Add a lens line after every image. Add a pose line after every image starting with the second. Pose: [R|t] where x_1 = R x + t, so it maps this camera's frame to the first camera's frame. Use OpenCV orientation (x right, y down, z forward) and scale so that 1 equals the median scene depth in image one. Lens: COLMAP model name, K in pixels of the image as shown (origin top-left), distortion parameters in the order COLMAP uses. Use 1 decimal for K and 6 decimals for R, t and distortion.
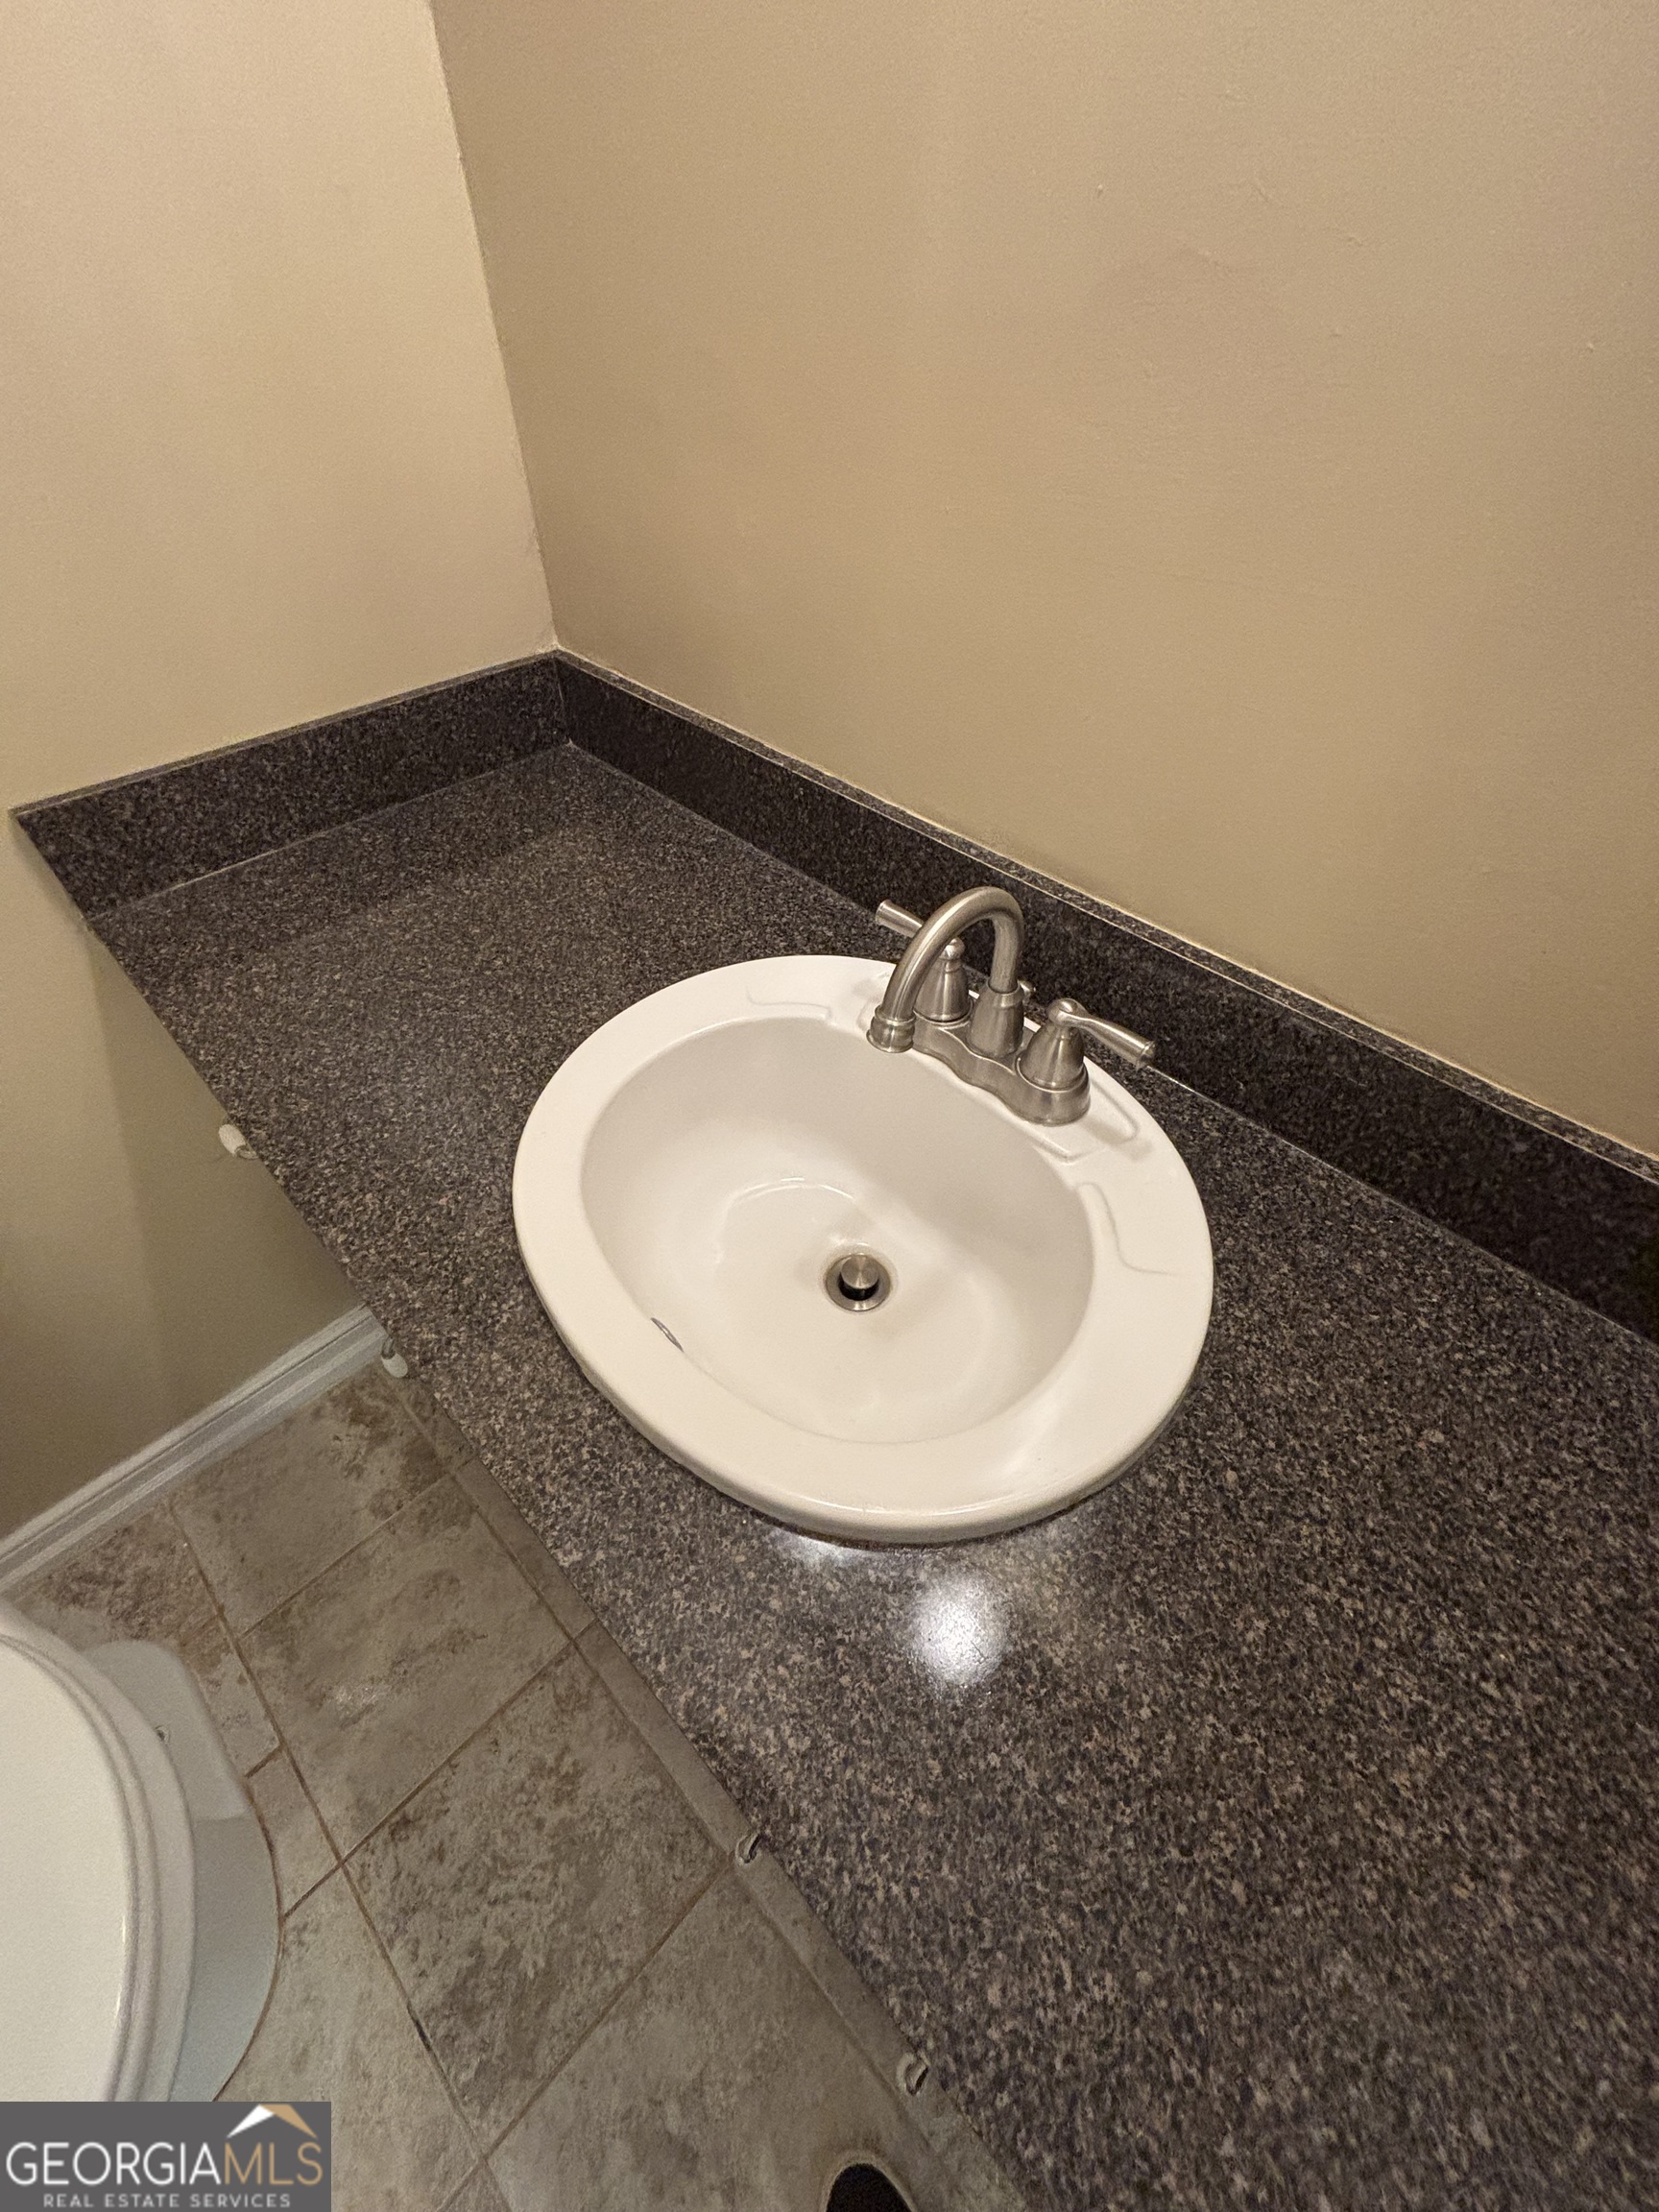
lens RADIAL K [[898.8, 0, 837.5], [0, 898.8, 1107.2], [0, 0, 1]] dist [0.002798, 0.000007]
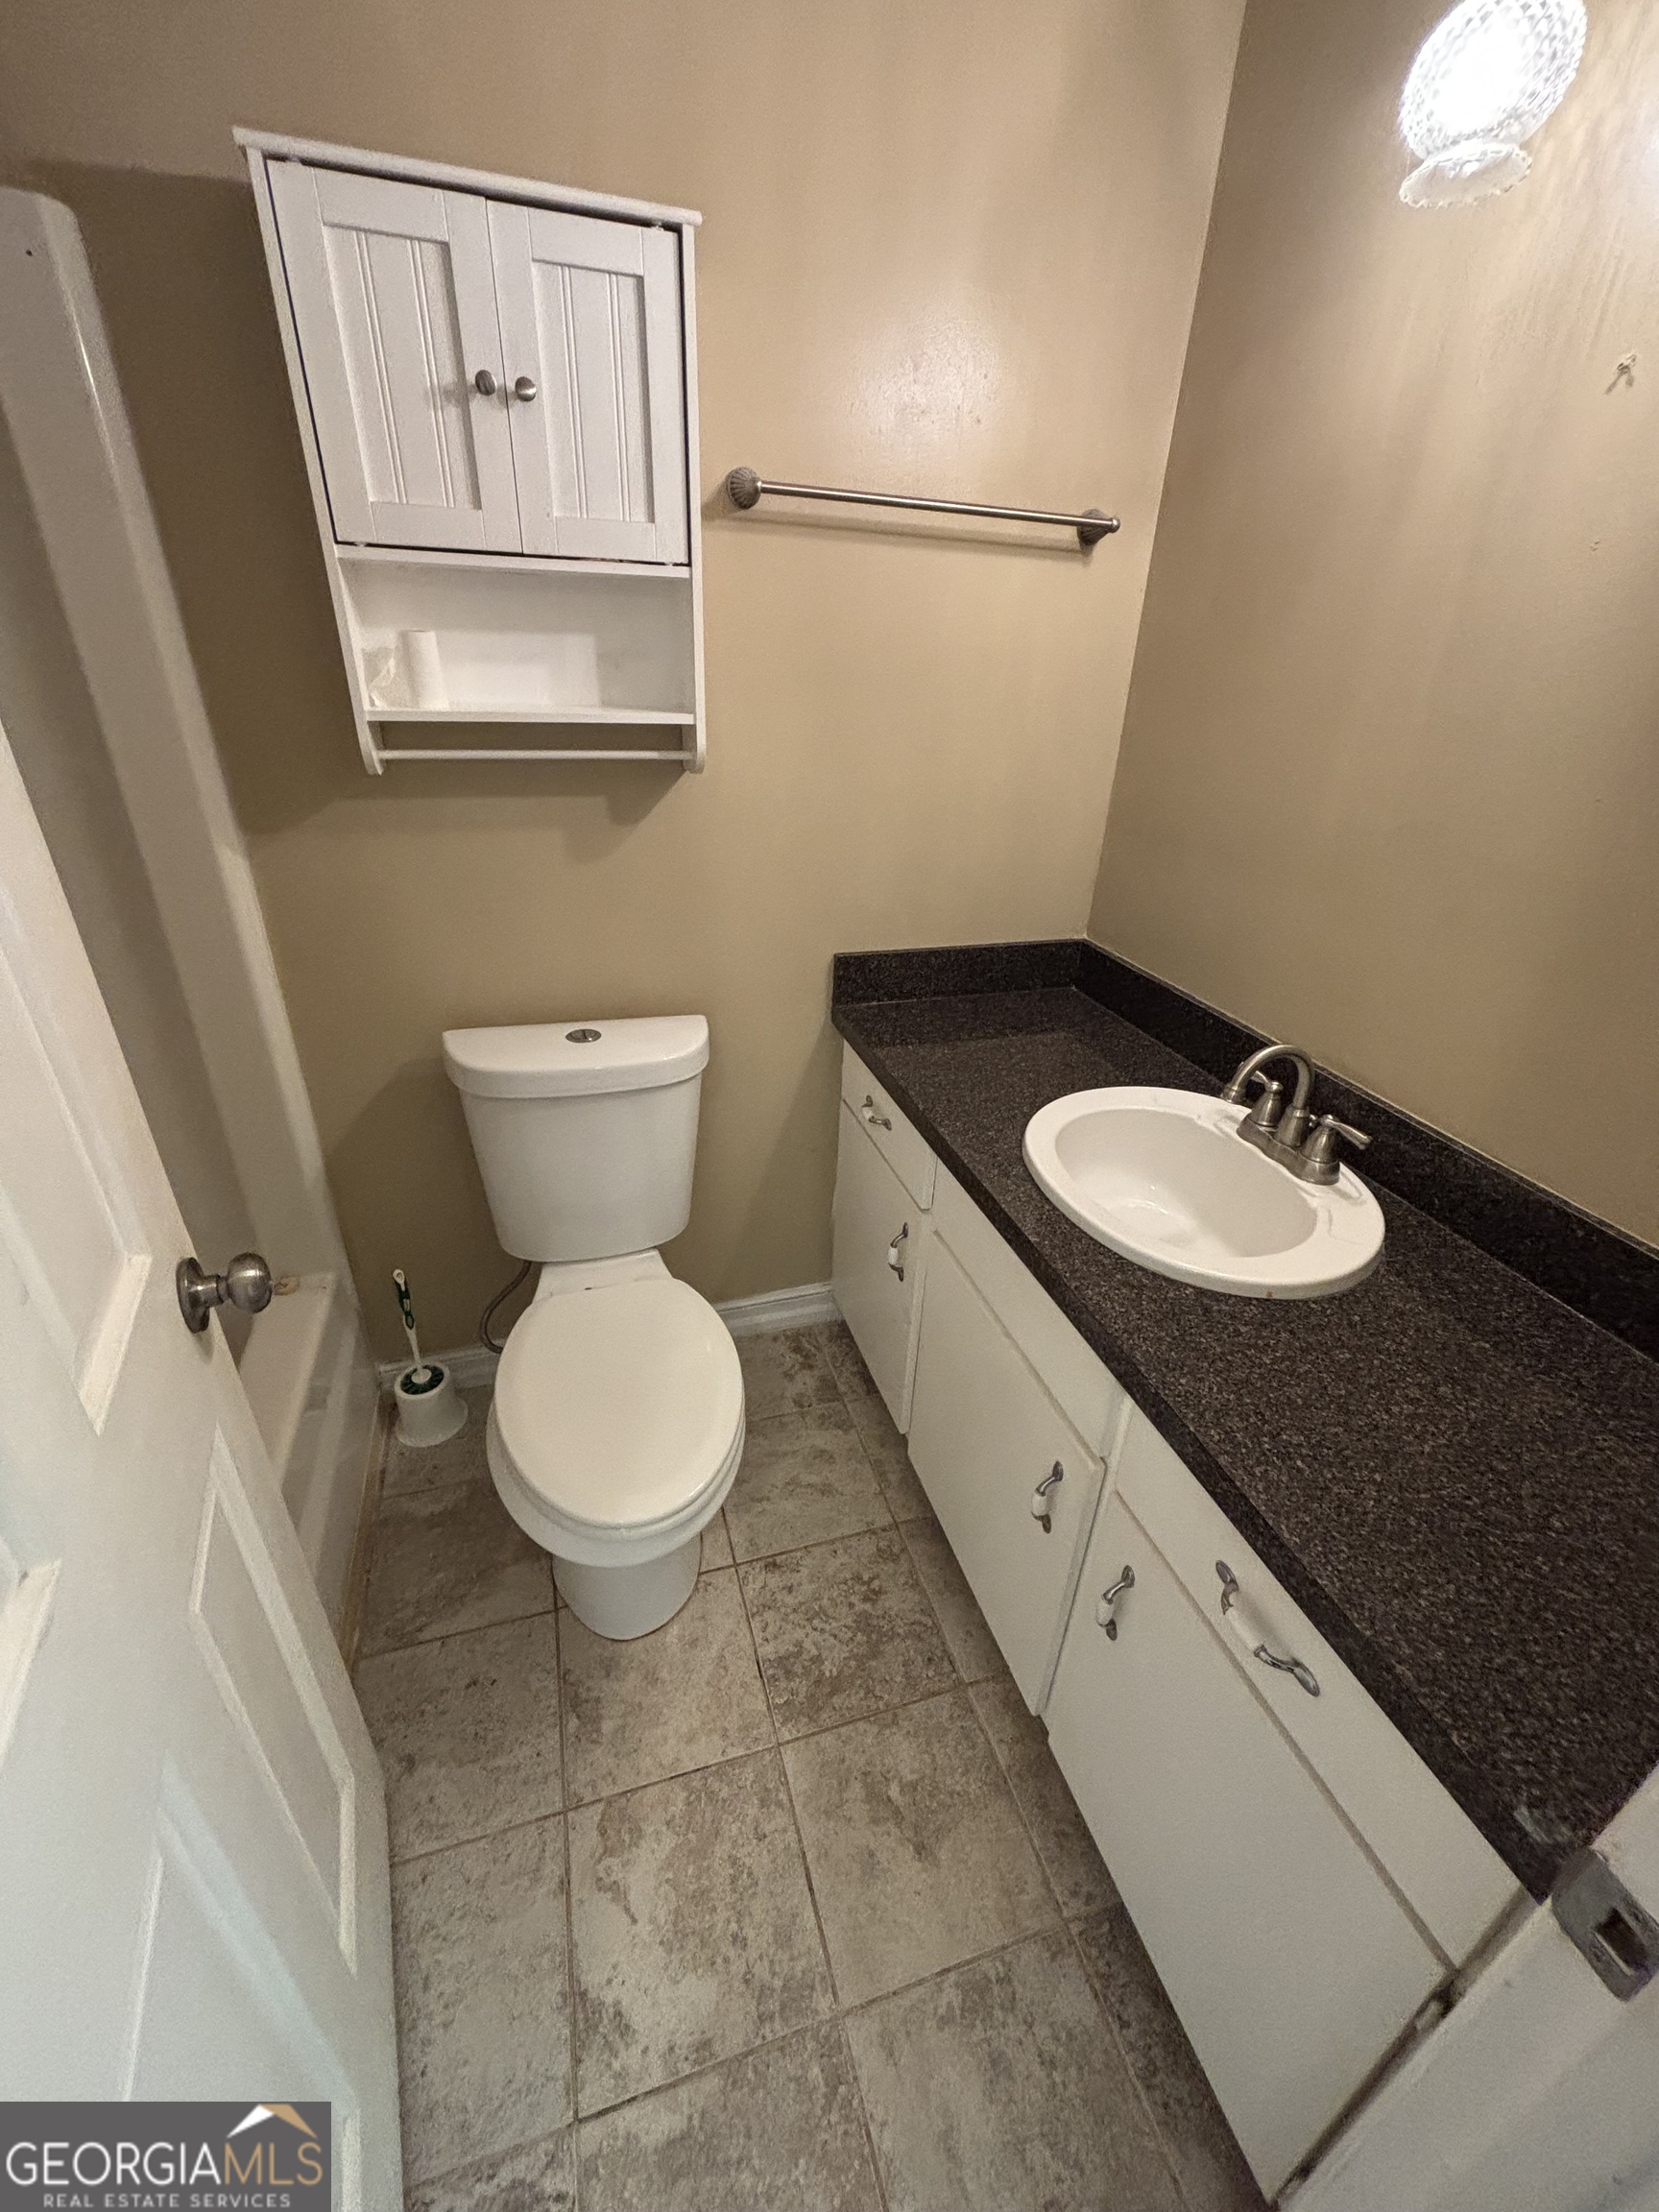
lens RADIAL K [[898.8, 0, 832.8], [0, 898.8, 1100.6], [0, 0, 1]] dist [0.002798, 0.000007]
pose [[0.883296, 0.237291, -0.404327, 0.053454], [-0.358224, 0.897973, -0.255577, 0.492904], [0.302429, 0.370590, 0.878180, -0.710909]]
